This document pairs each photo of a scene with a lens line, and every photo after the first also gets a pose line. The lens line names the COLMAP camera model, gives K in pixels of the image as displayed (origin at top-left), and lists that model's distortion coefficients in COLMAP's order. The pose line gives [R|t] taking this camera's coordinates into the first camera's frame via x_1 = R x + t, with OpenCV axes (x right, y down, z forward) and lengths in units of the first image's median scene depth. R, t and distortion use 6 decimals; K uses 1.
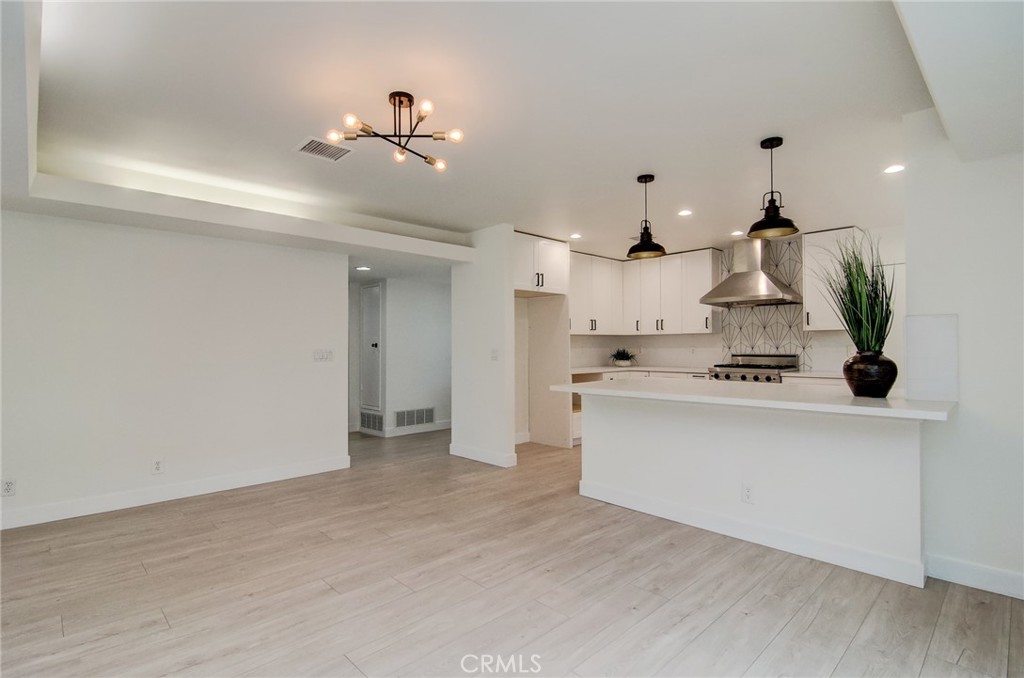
lens RADIAL K [[497.8, 0, 520.5], [0, 497.8, 346.4], [0, 0, 1]] dist [0.003517, -0.006978]
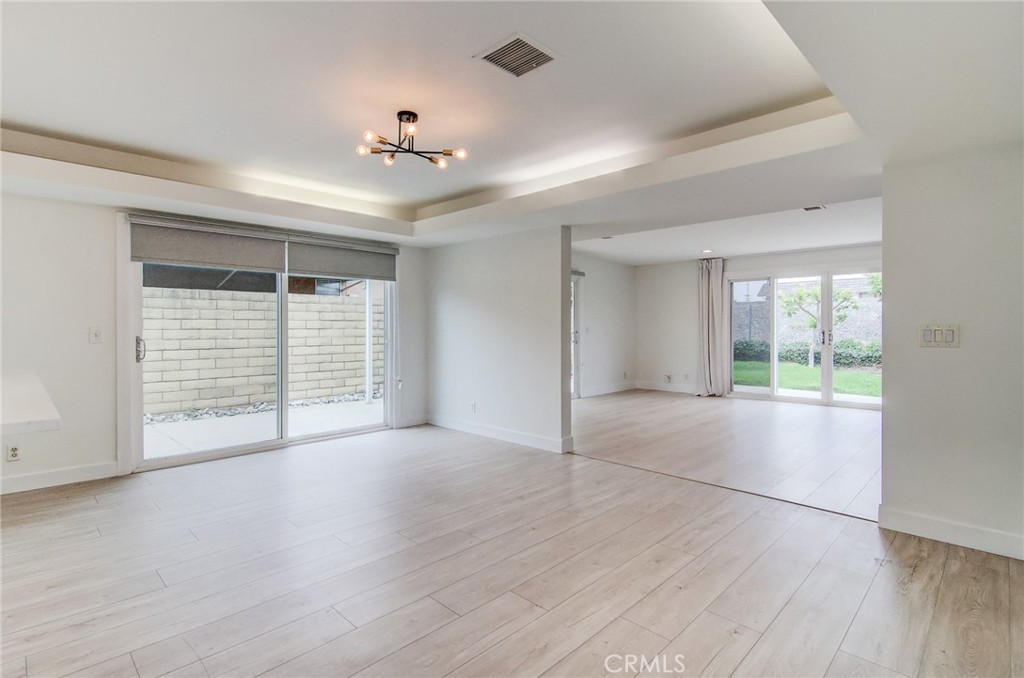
lens RADIAL K [[497.8, 0, 507.2], [0, 497.8, 330.2], [0, 0, 1]] dist [0.003517, -0.006978]
pose [[-0.999971, 0.004520, -0.006136, -0.213626], [0.004472, 0.999960, 0.007719, 0.005328], [0.006171, 0.007691, -0.999951, 0.992118]]
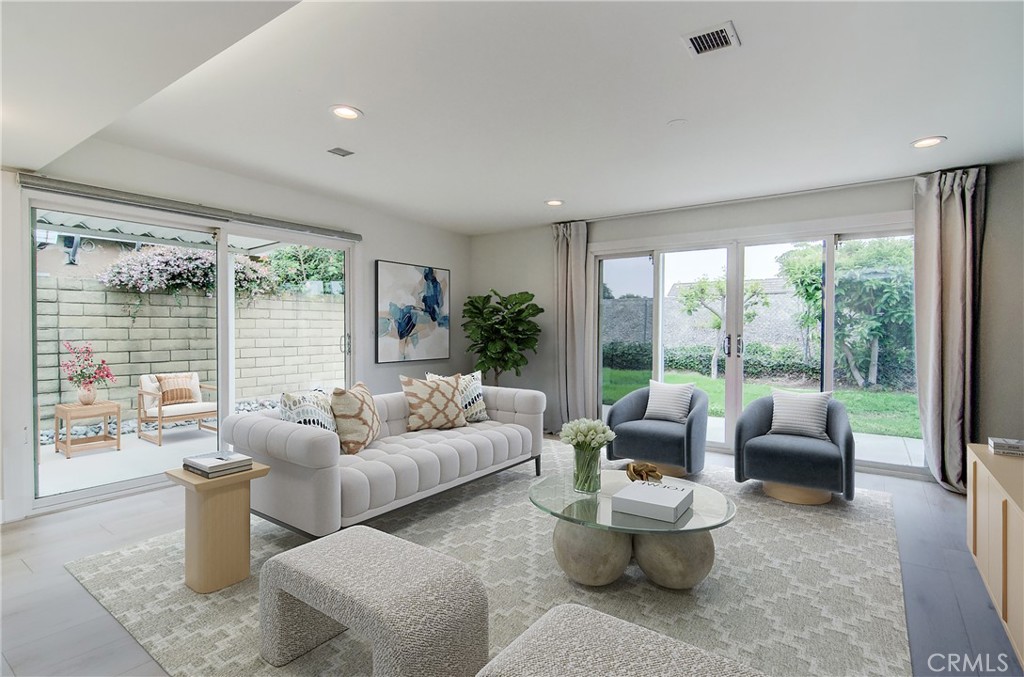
lens RADIAL K [[497.8, 0, 510.2], [0, 497.8, 340.6], [0, 0, 1]] dist [0.003517, -0.006978]
pose [[-0.987290, 0.004067, -0.158877, -0.585111], [-0.000940, 0.999506, 0.031426, 0.004454], [0.158926, 0.031176, -0.986798, 0.410844]]
